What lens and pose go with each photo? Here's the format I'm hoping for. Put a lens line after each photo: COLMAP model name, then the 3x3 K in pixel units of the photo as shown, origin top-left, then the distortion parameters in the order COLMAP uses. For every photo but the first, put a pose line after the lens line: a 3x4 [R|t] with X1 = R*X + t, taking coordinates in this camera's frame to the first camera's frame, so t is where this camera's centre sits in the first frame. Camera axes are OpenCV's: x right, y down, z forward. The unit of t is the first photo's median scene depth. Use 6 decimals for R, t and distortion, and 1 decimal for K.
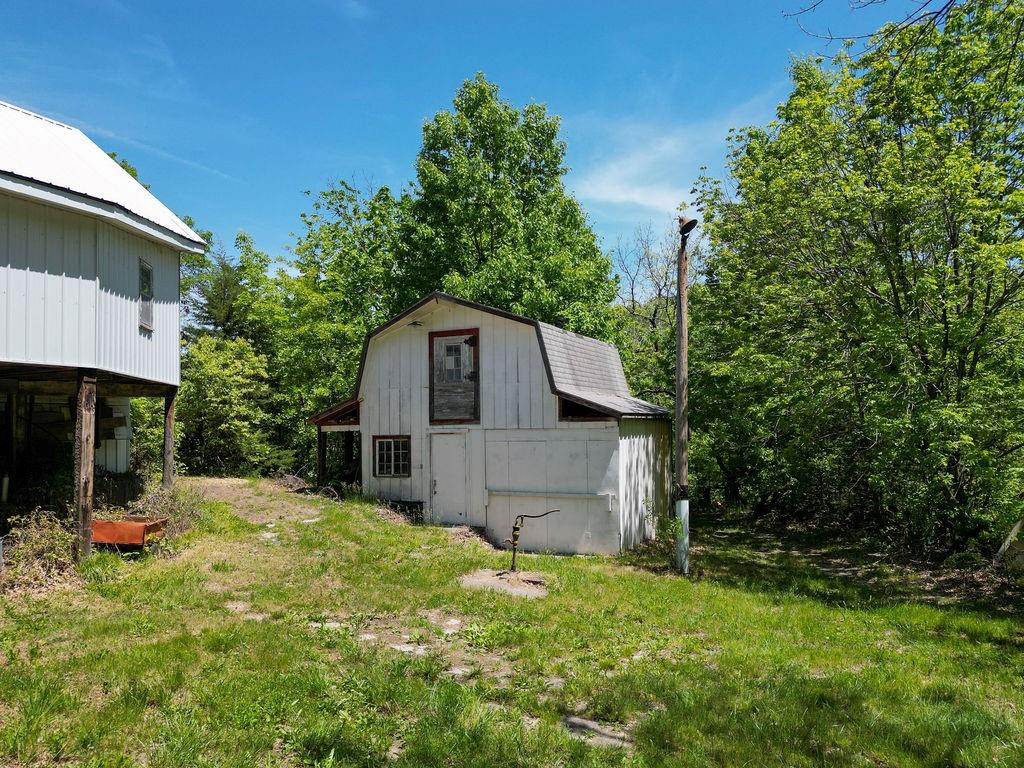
lens RADIAL K [[713.0, 0, 516.1], [0, 713.0, 411.8], [0, 0, 1]] dist [0.033952, -0.002873]
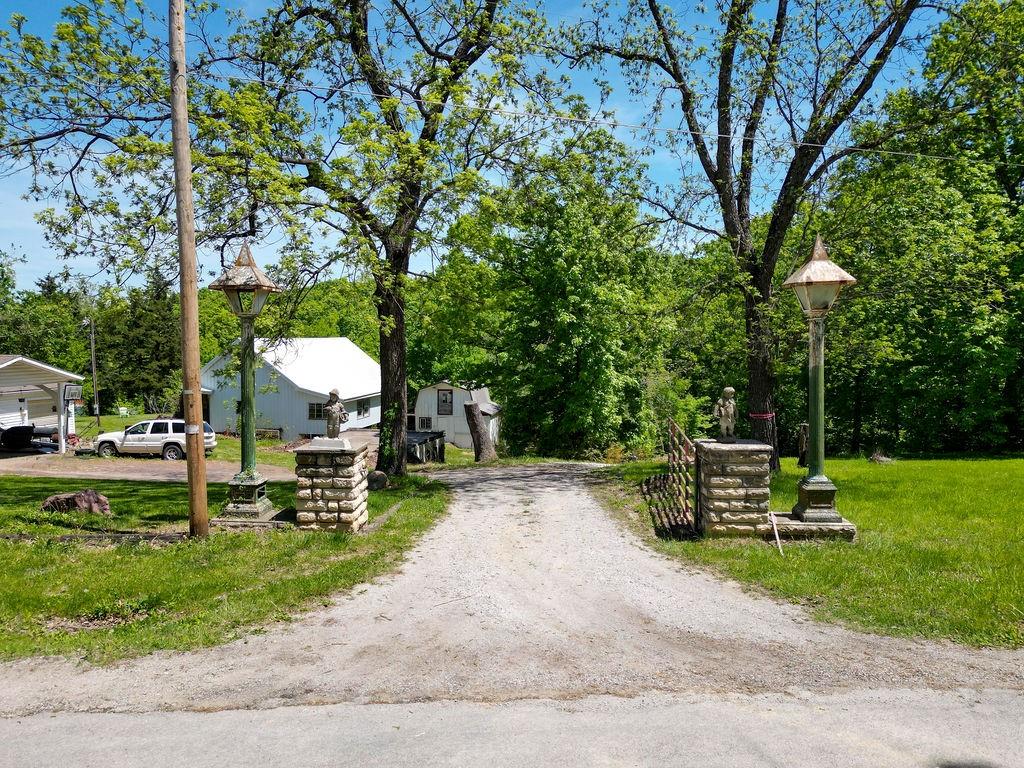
lens RADIAL K [[705.9, 0, 512.0], [0, 705.9, 384.0], [0, 0, 1]] dist [0.021874, -0.001960]
pose [[0.973511, -0.005571, 0.228574, -0.585166], [-0.015446, 0.995817, 0.090059, -0.475938], [-0.228120, -0.091204, 0.969352, -2.598294]]
